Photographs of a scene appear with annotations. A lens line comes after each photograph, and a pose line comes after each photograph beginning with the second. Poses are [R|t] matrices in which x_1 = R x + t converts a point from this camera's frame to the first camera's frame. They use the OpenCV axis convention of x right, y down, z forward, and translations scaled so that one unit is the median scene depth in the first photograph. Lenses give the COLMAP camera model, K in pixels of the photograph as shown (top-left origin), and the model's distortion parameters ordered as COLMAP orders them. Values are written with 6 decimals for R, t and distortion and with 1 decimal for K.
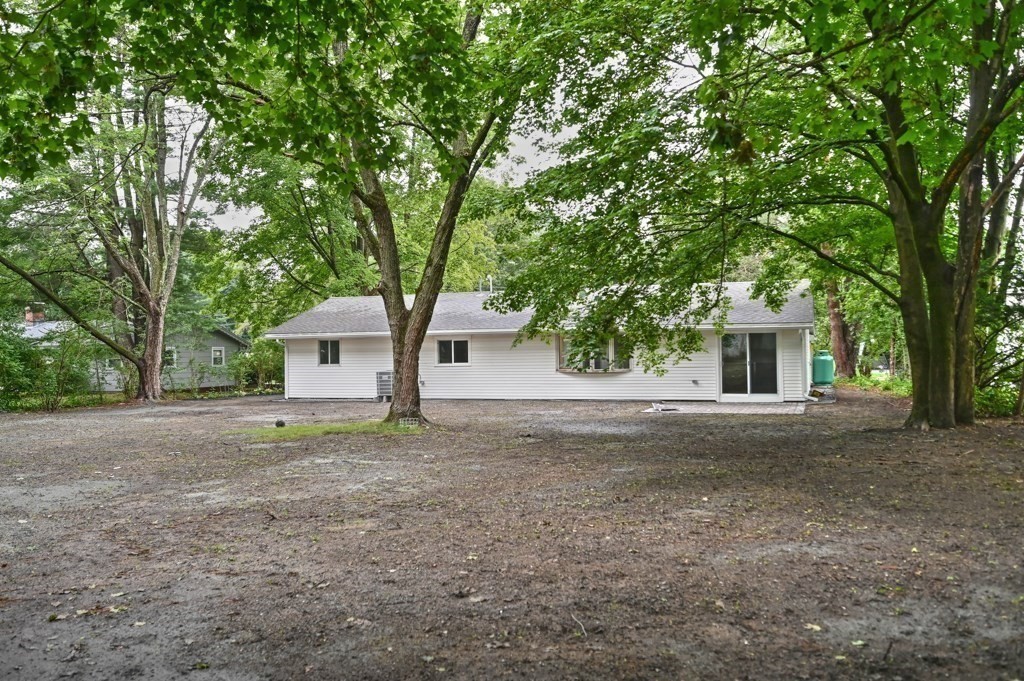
lens RADIAL K [[870.9, 0, 512.0], [0, 870.9, 340.5], [0, 0, 1]] dist [-0.005282, -0.005035]
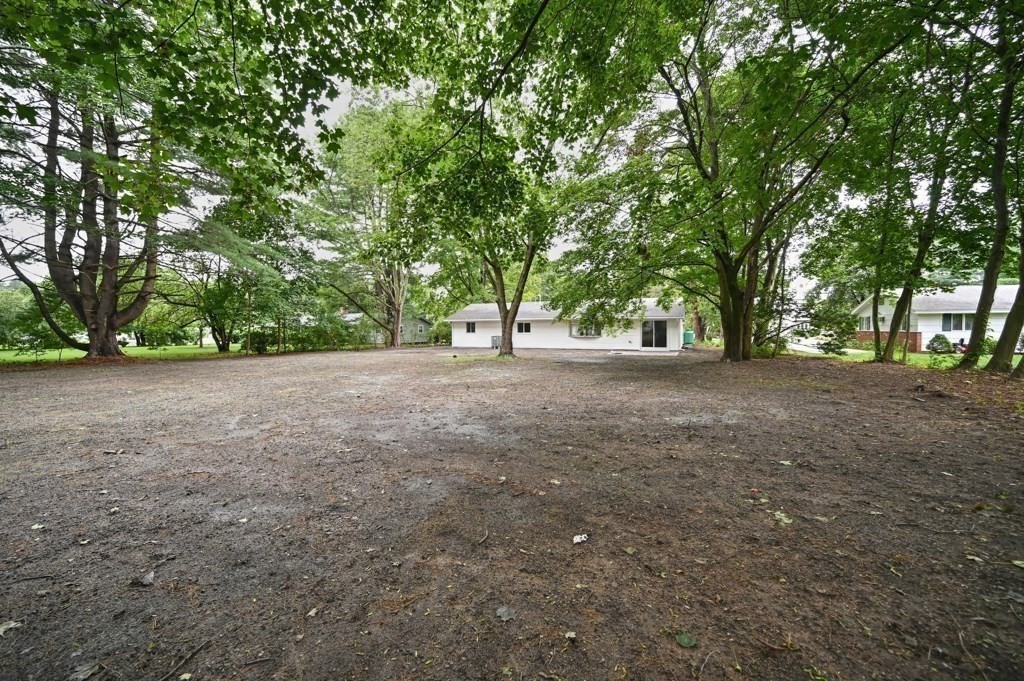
lens RADIAL K [[408.2, 0, 510.7], [0, 408.2, 338.6], [0, 0, 1]] dist [0.000277, 0.000121]
pose [[0.996764, 0.011703, -0.079531, -0.020145], [-0.008799, 0.999285, 0.036763, 0.002691], [0.079905, -0.035944, 0.996154, -0.110961]]
